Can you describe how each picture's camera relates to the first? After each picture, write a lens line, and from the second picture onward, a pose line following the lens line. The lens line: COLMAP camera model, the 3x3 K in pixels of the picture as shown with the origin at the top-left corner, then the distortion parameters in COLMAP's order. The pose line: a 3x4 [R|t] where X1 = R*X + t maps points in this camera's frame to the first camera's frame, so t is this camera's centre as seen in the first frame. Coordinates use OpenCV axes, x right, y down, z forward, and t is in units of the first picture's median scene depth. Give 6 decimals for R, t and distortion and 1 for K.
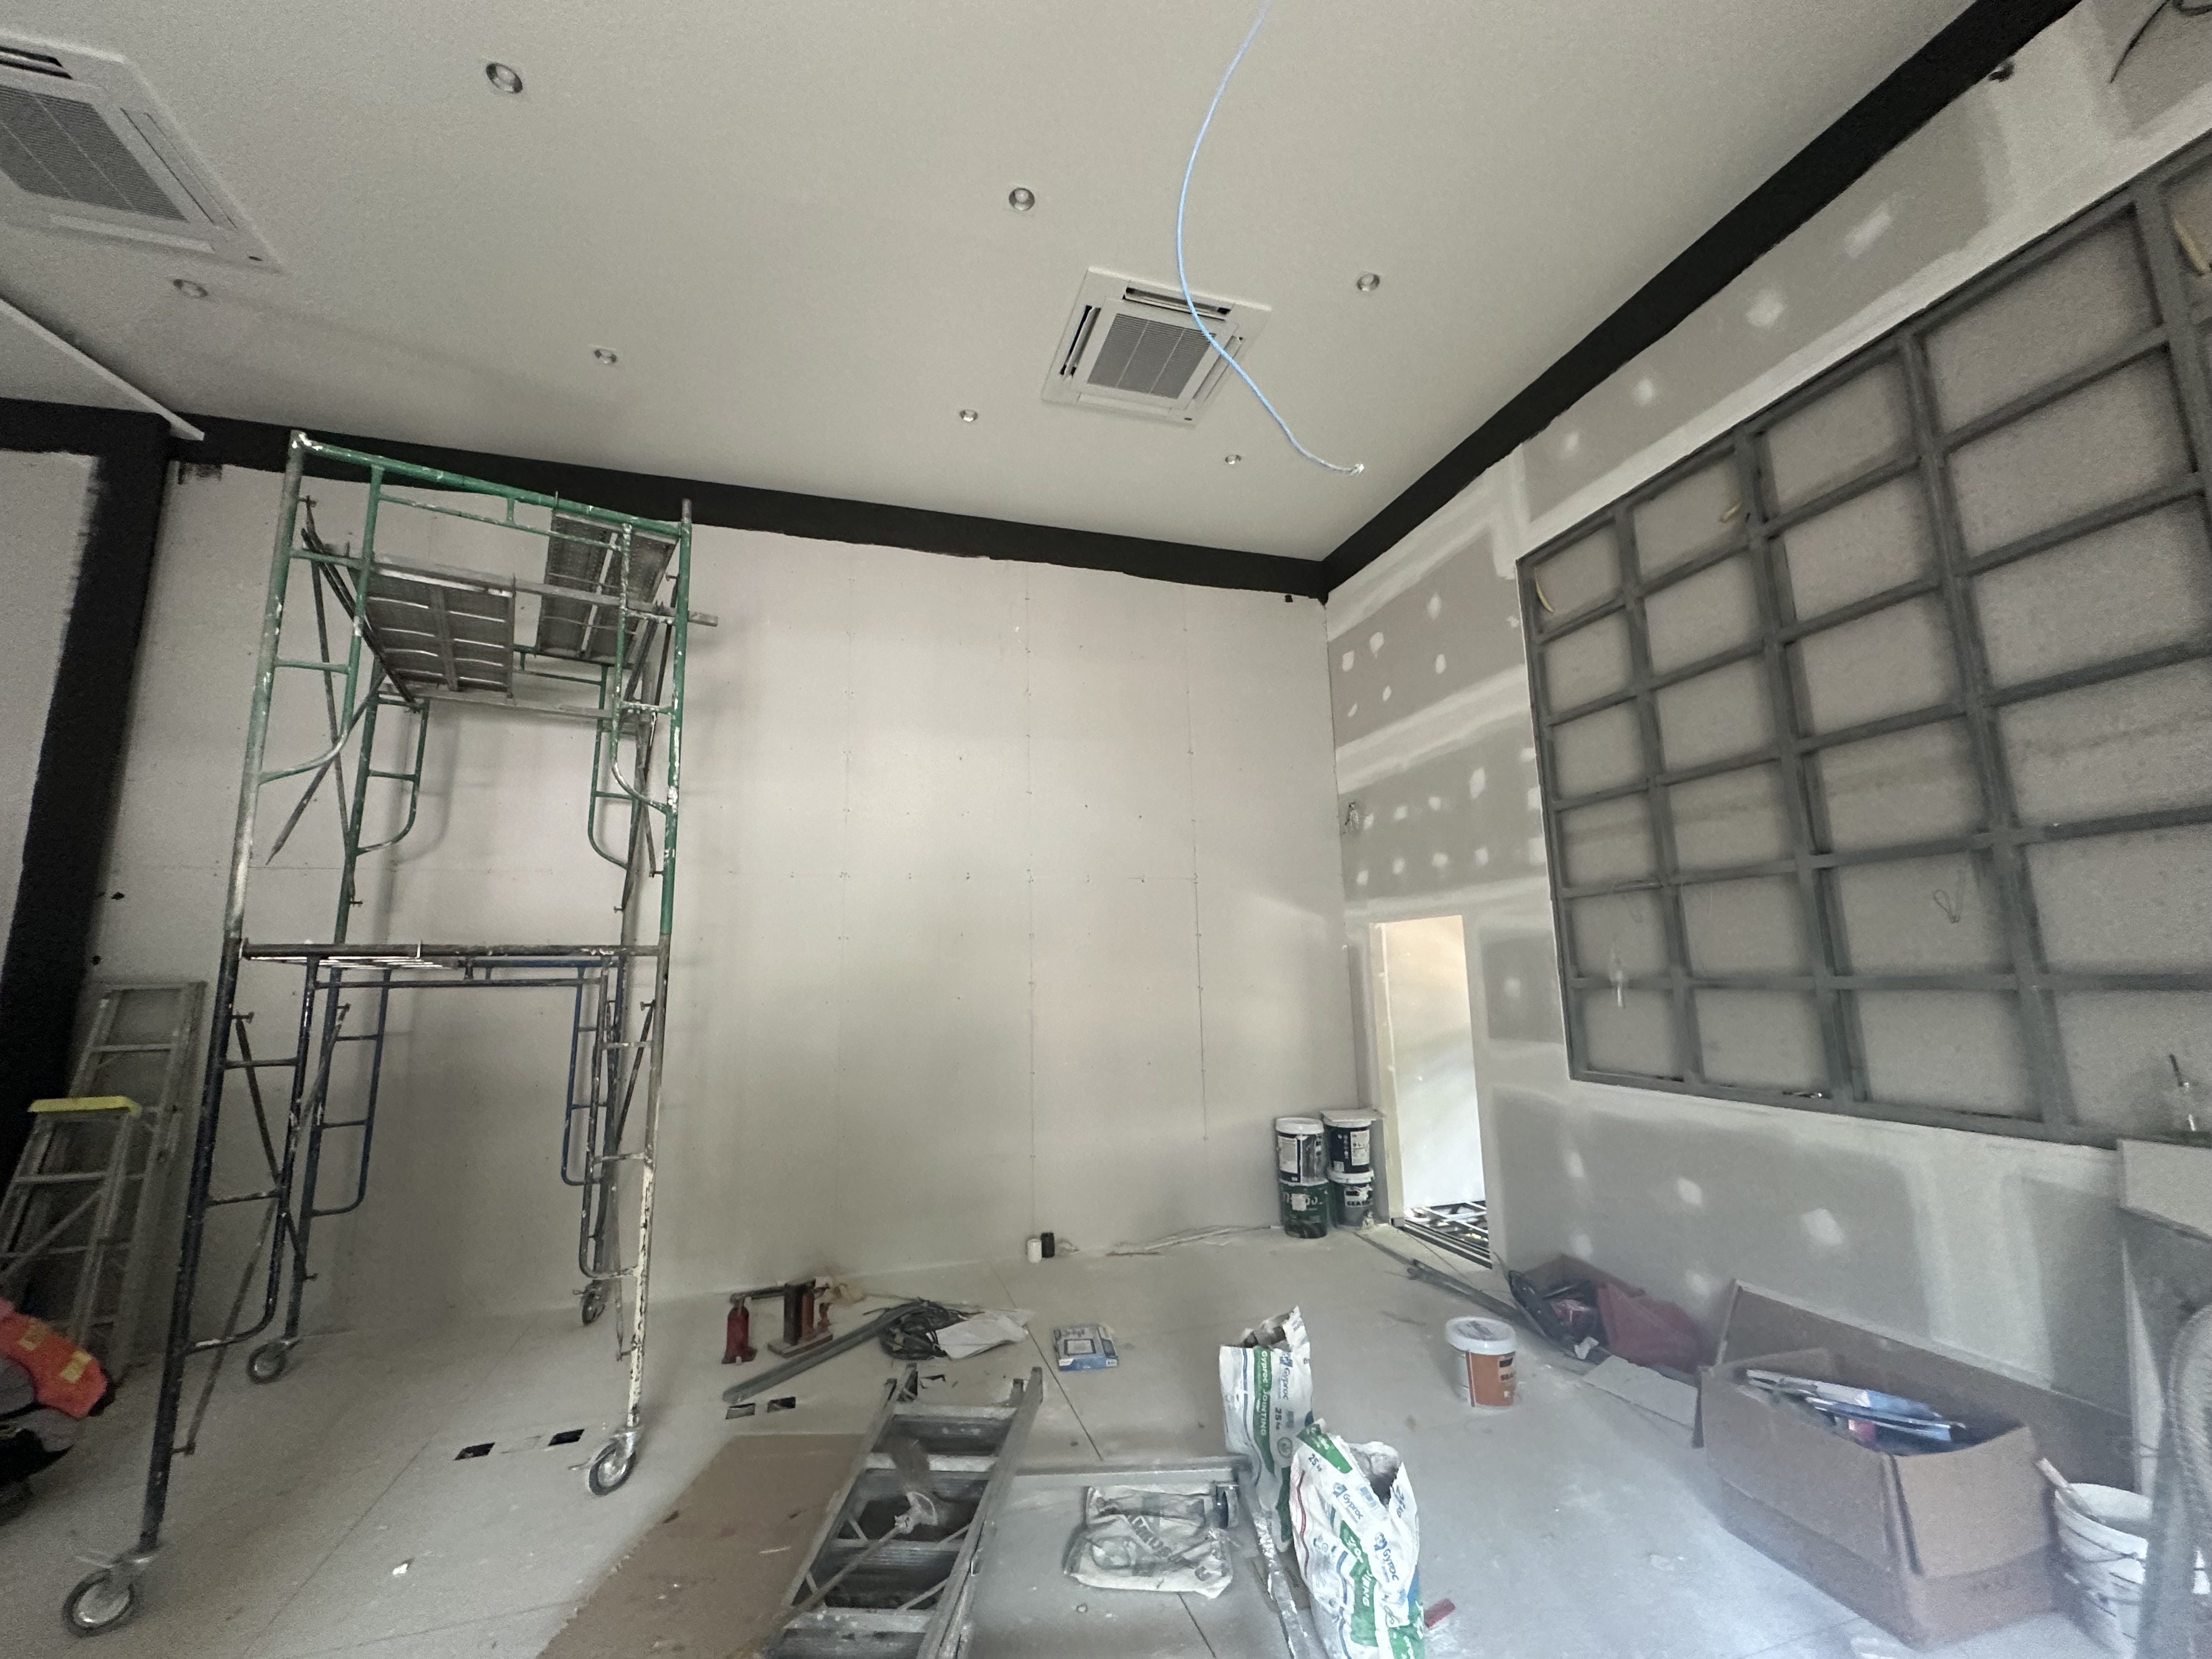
lens RADIAL K [[914.8, 0, 1115.0], [0, 914.8, 828.8], [0, 0, 1]] dist [-0.004241, -0.000370]
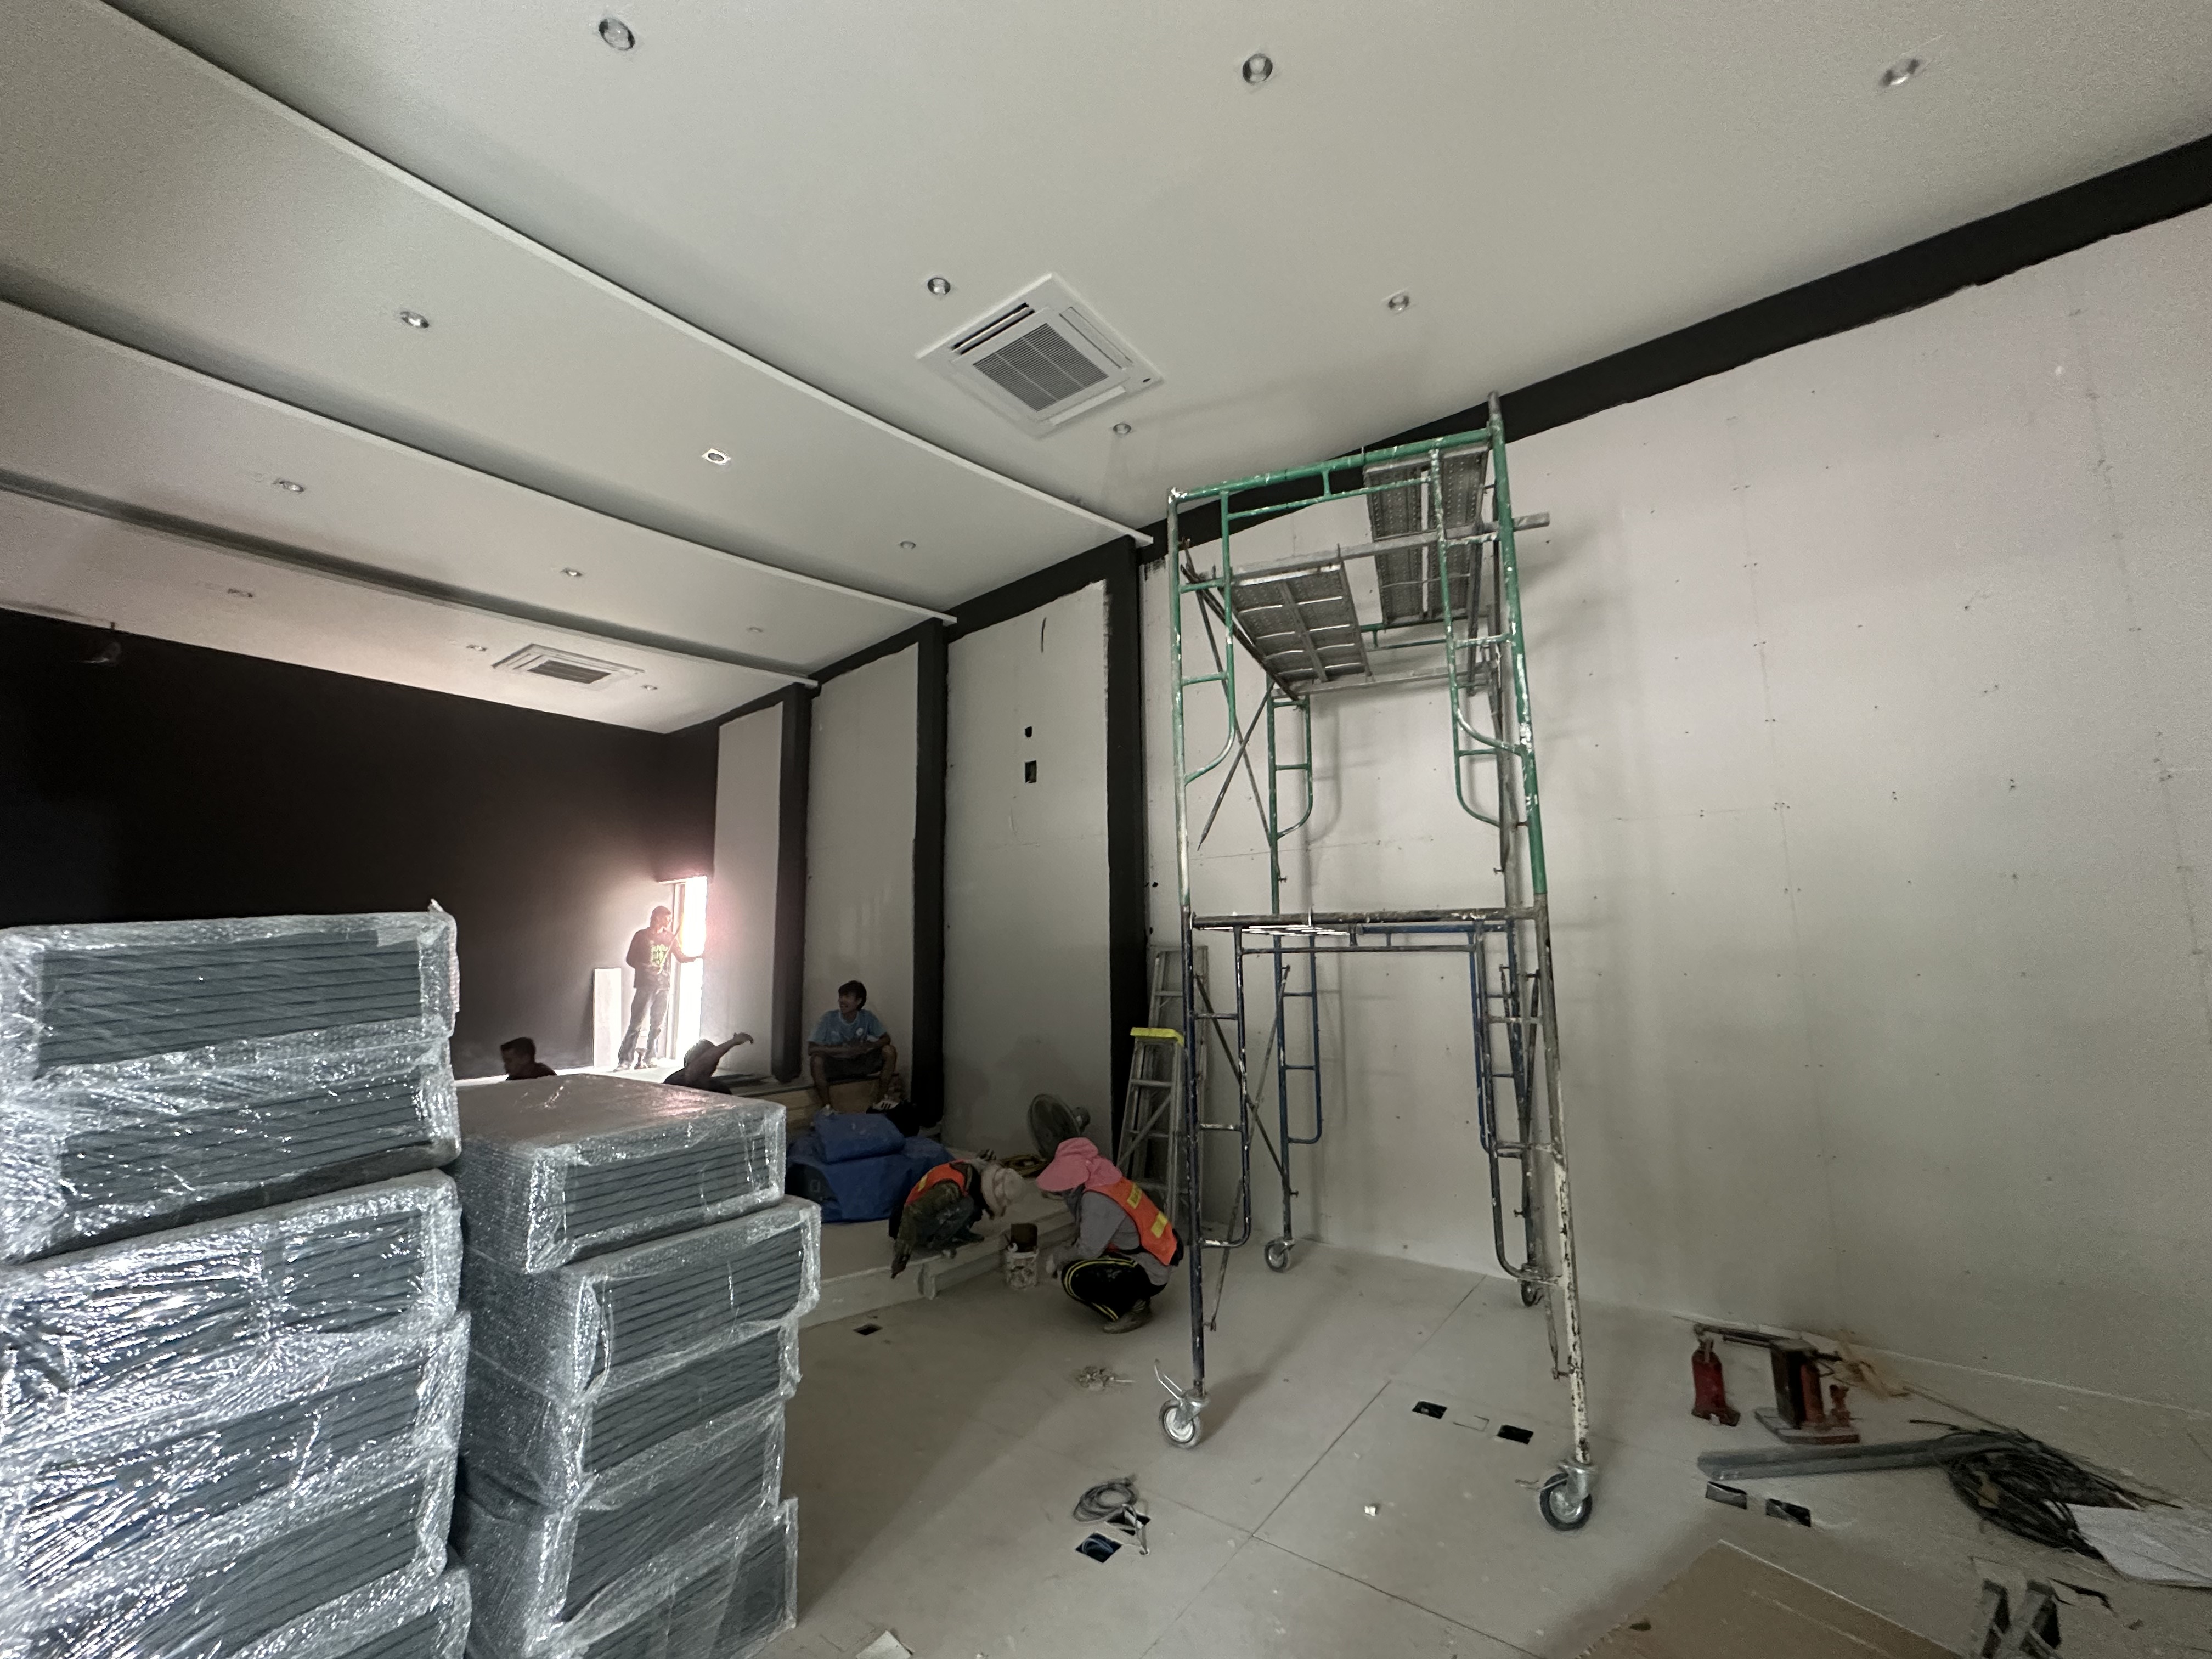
lens RADIAL K [[882.4, 0, 1106.0], [0, 882.4, 829.5], [0, 0, 1]] dist [-0.001198, 0.000632]
pose [[0.583201, -0.102295, -0.805861, -0.048094], [0.133268, 0.990647, -0.029305, 0.021825], [0.801321, -0.090305, 0.591379, 0.162330]]
